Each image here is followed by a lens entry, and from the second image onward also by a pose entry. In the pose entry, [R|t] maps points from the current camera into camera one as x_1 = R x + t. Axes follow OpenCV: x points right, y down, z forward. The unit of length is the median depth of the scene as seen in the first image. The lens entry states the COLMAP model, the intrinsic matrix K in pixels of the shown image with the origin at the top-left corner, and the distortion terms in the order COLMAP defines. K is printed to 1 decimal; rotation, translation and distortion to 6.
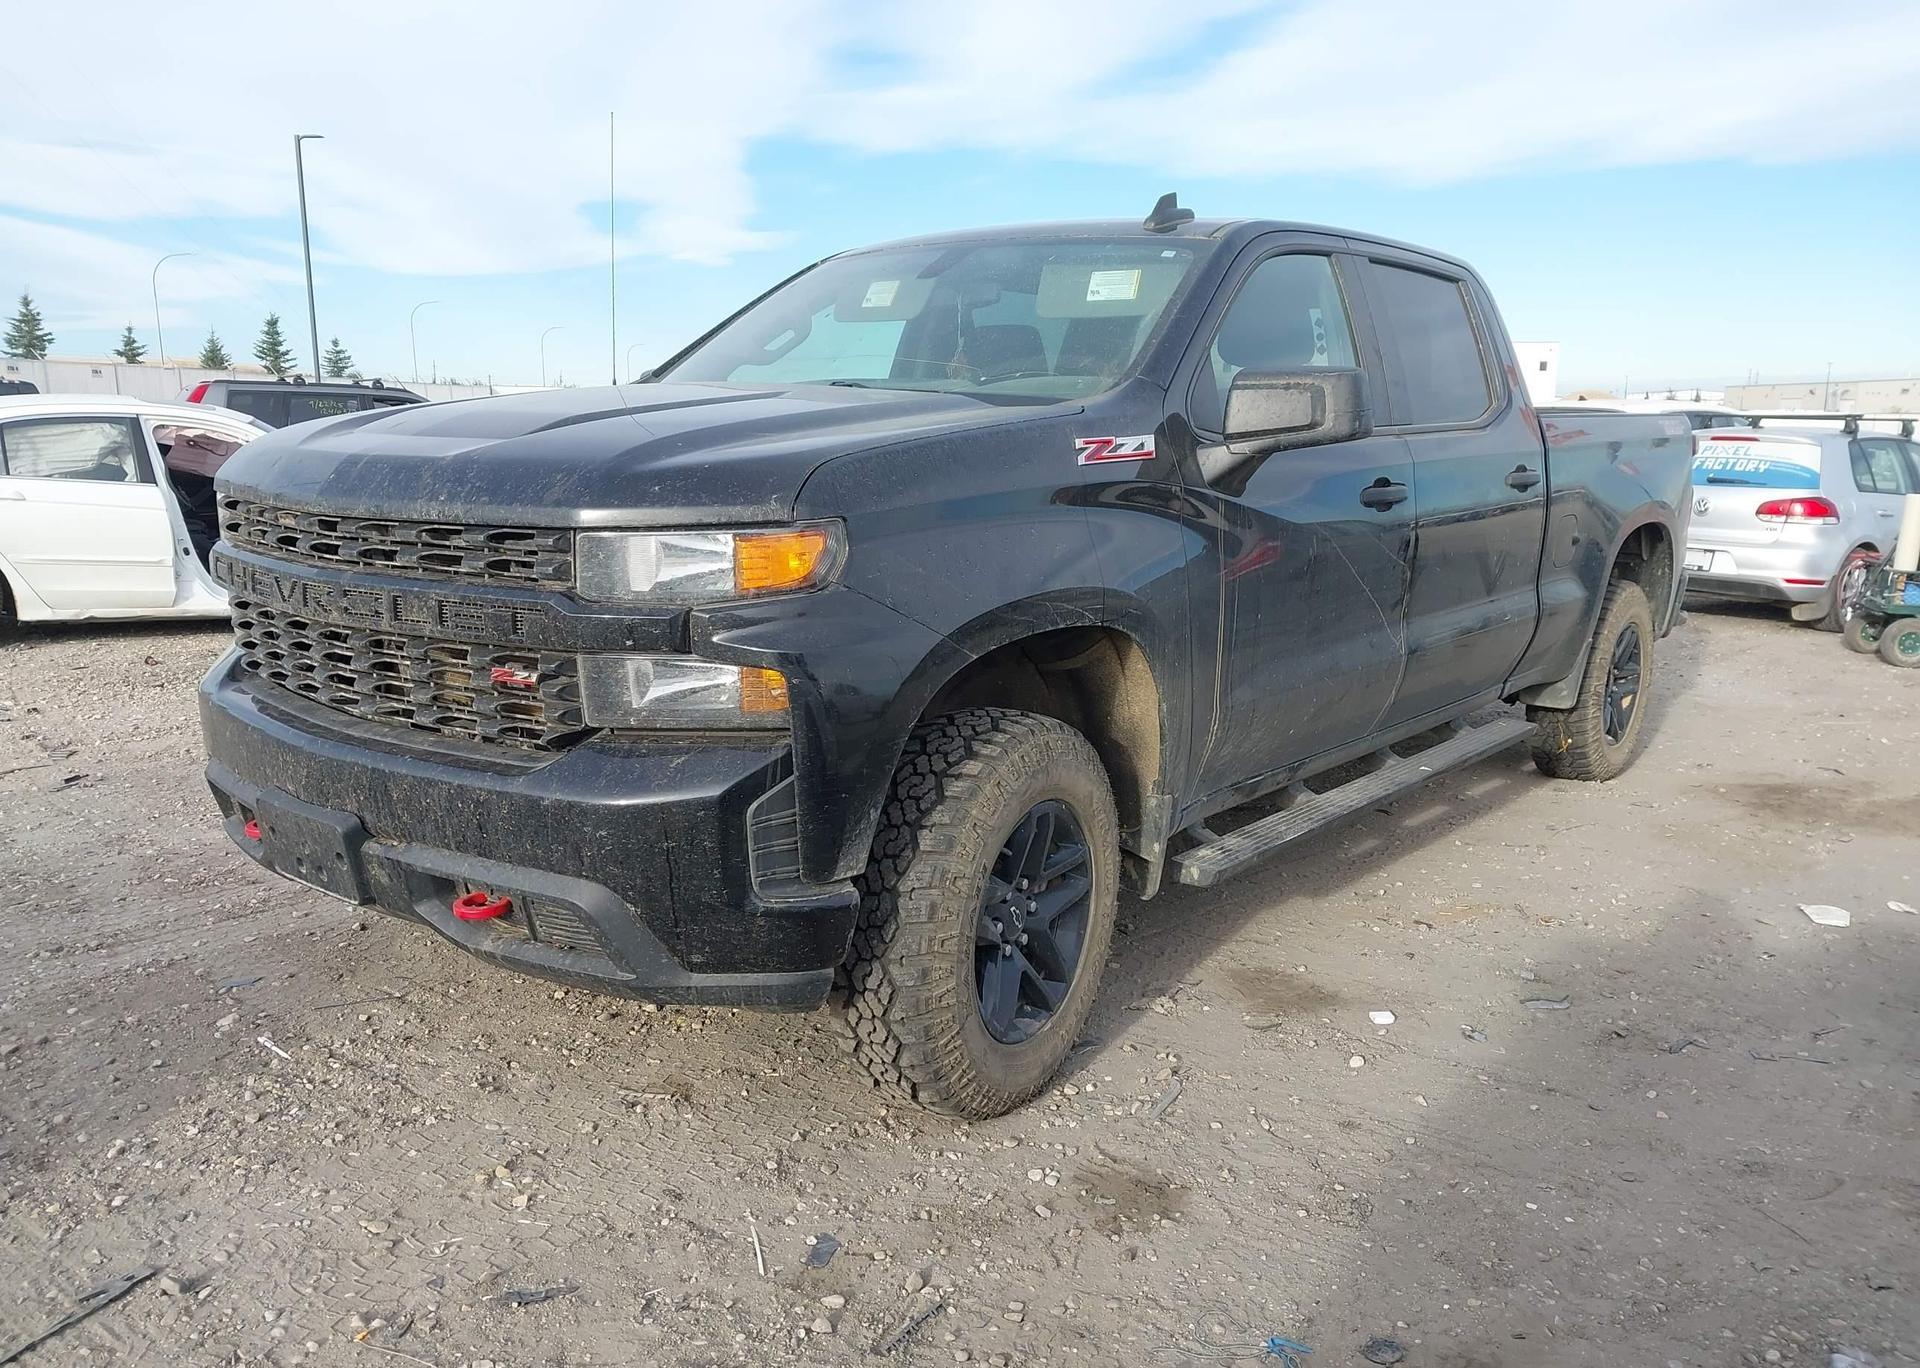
lens RADIAL K [[1482.1, 0, 977.4], [0, 1482.1, 682.5], [0, 0, 1]] dist [0.016594, -0.004531]
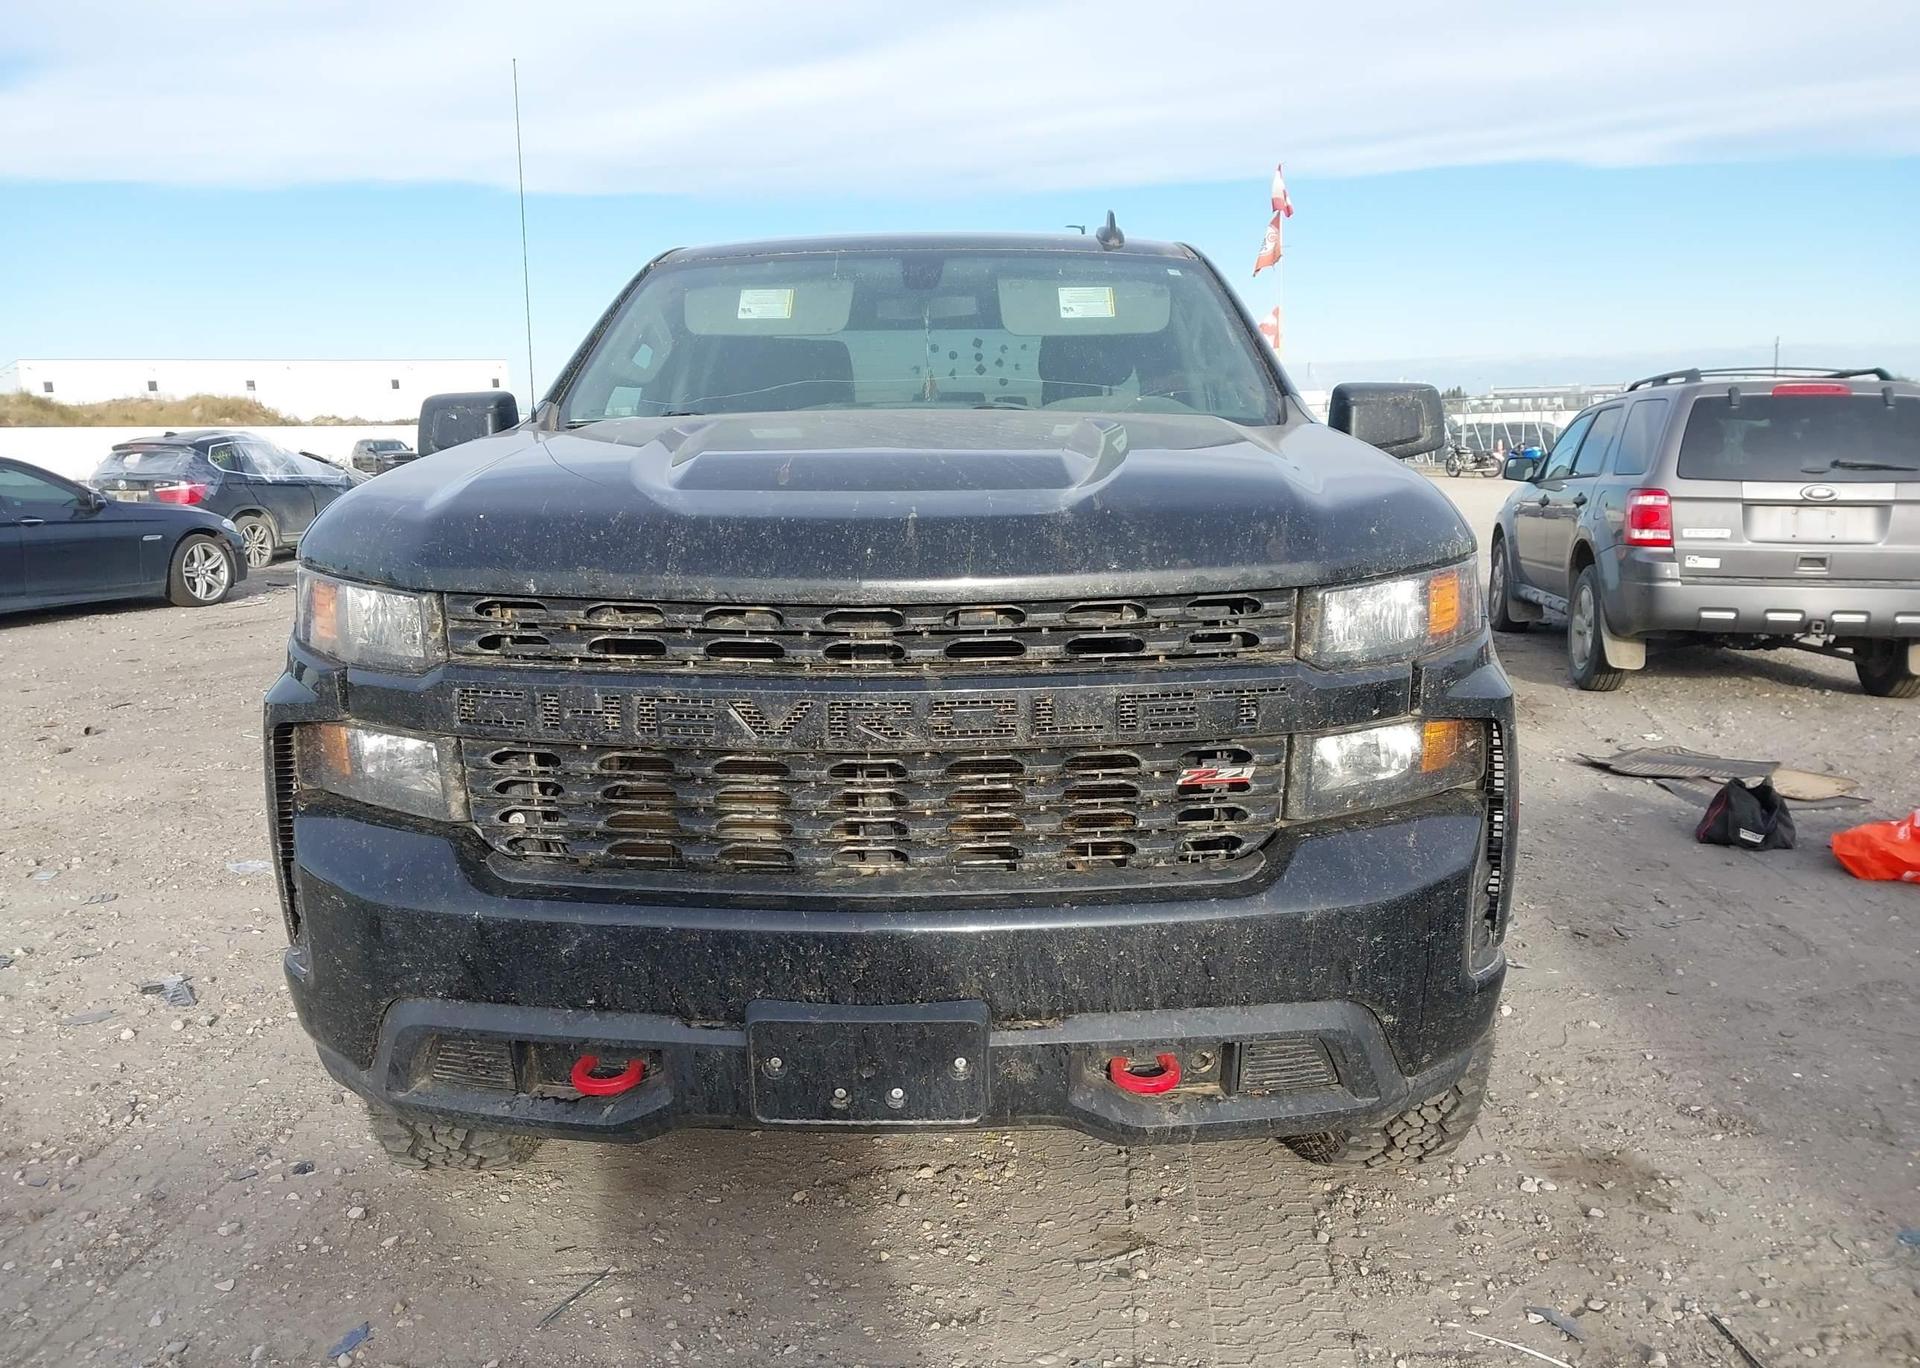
lens RADIAL K [[1486.1, 0, 918.2], [0, 1486.1, 677.5], [0, 0, 1]] dist [0.078137, -0.000763]
pose [[0.808377, -0.124426, 0.575365, -0.863344], [0.132633, 0.990772, 0.027913, -0.097016], [-0.573528, 0.053748, 0.817420, 0.403640]]
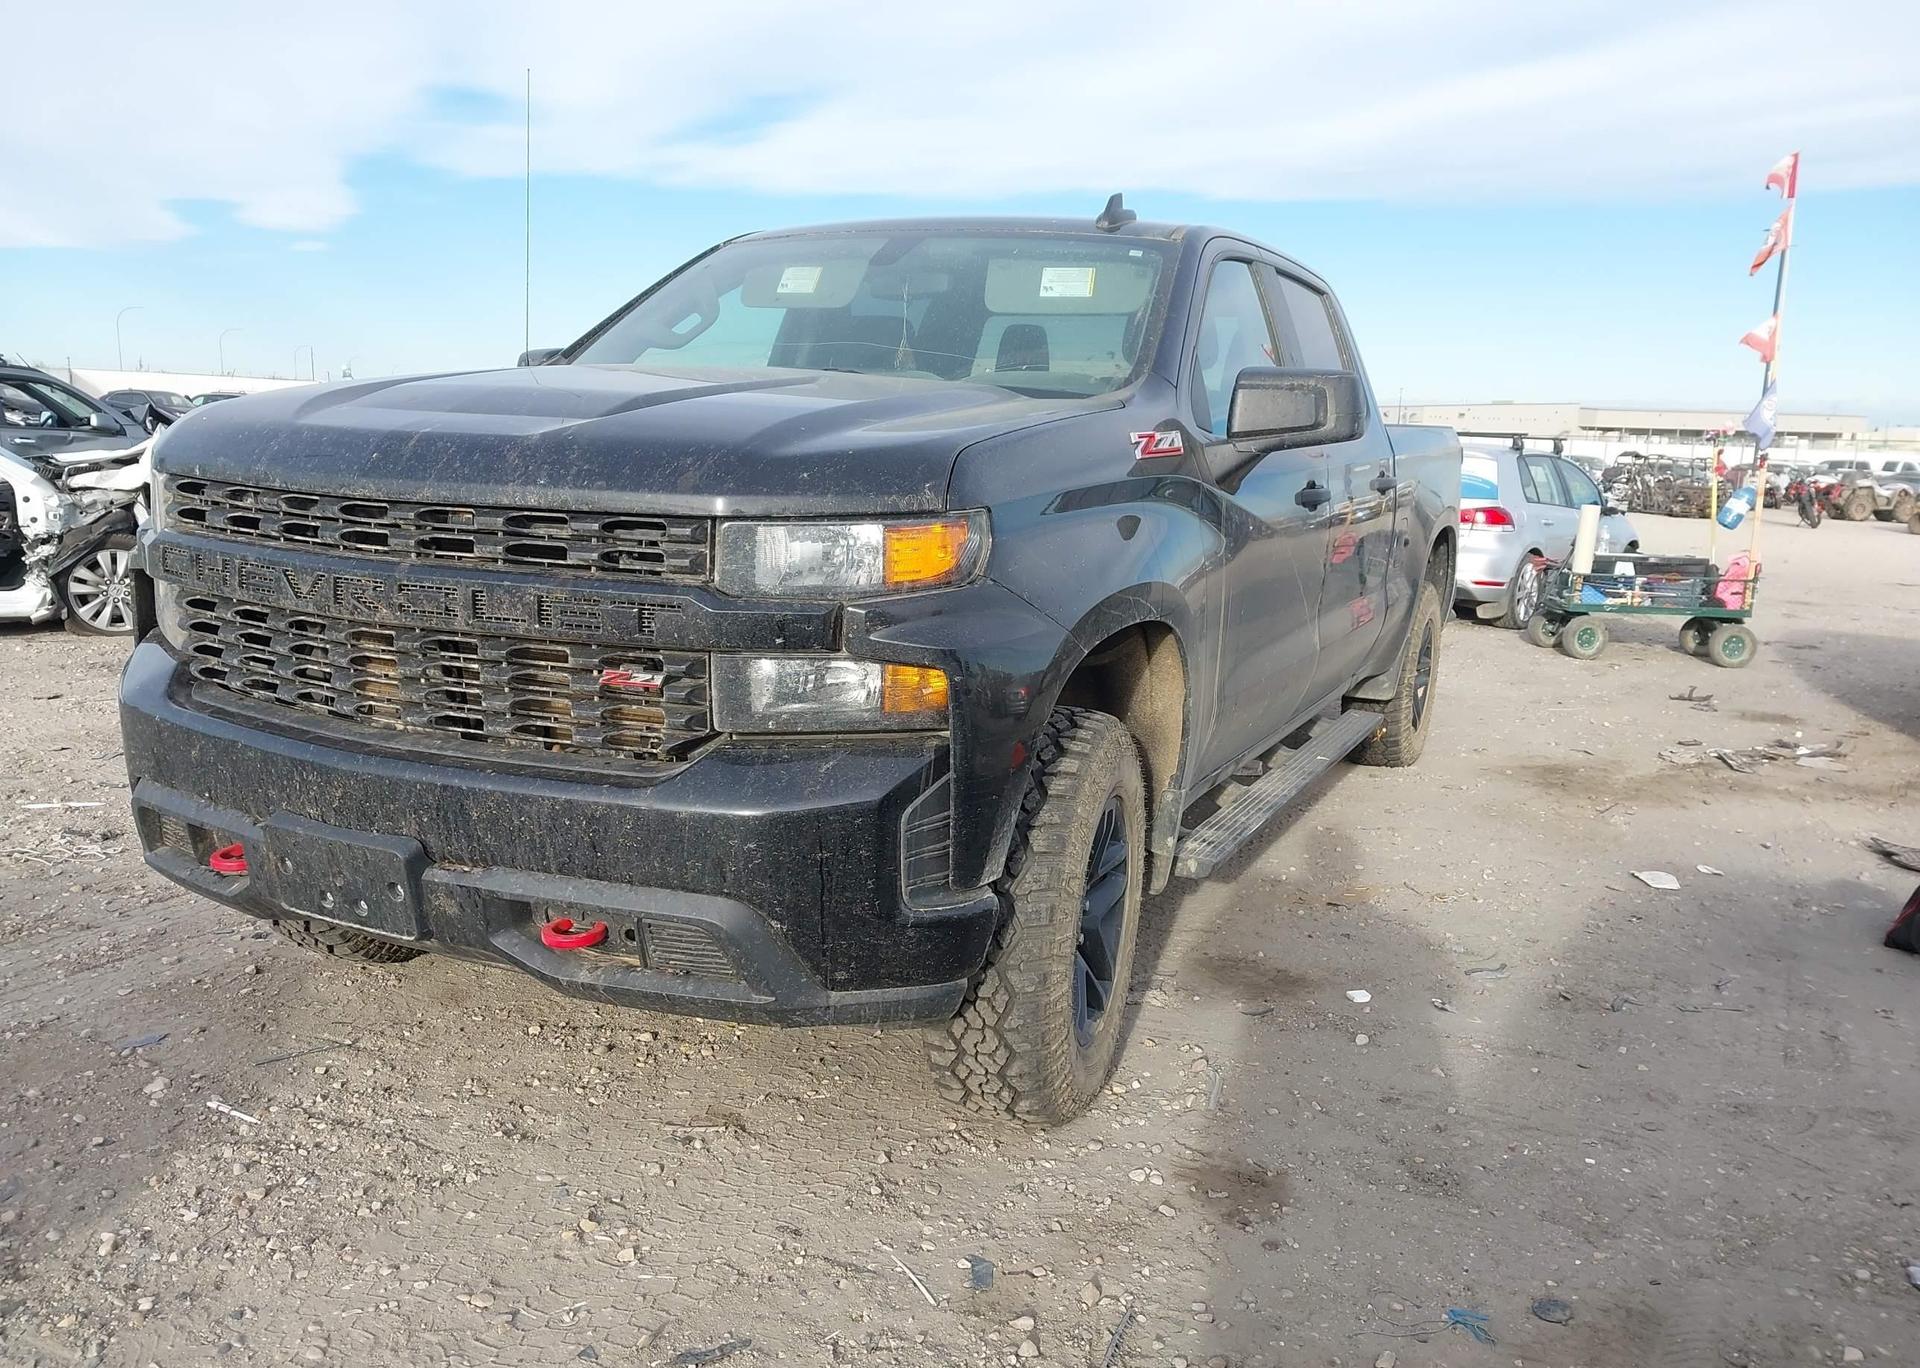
lens RADIAL K [[1481.3, 0, 964.3], [0, 1481.3, 685.1], [0, 0, 1]] dist [0.022310, -0.015451]
pose [[0.973160, -0.016423, 0.229545, -0.306232], [0.016681, 0.999861, 0.000816, 0.002313], [-0.229526, 0.003035, 0.973298, 0.064078]]
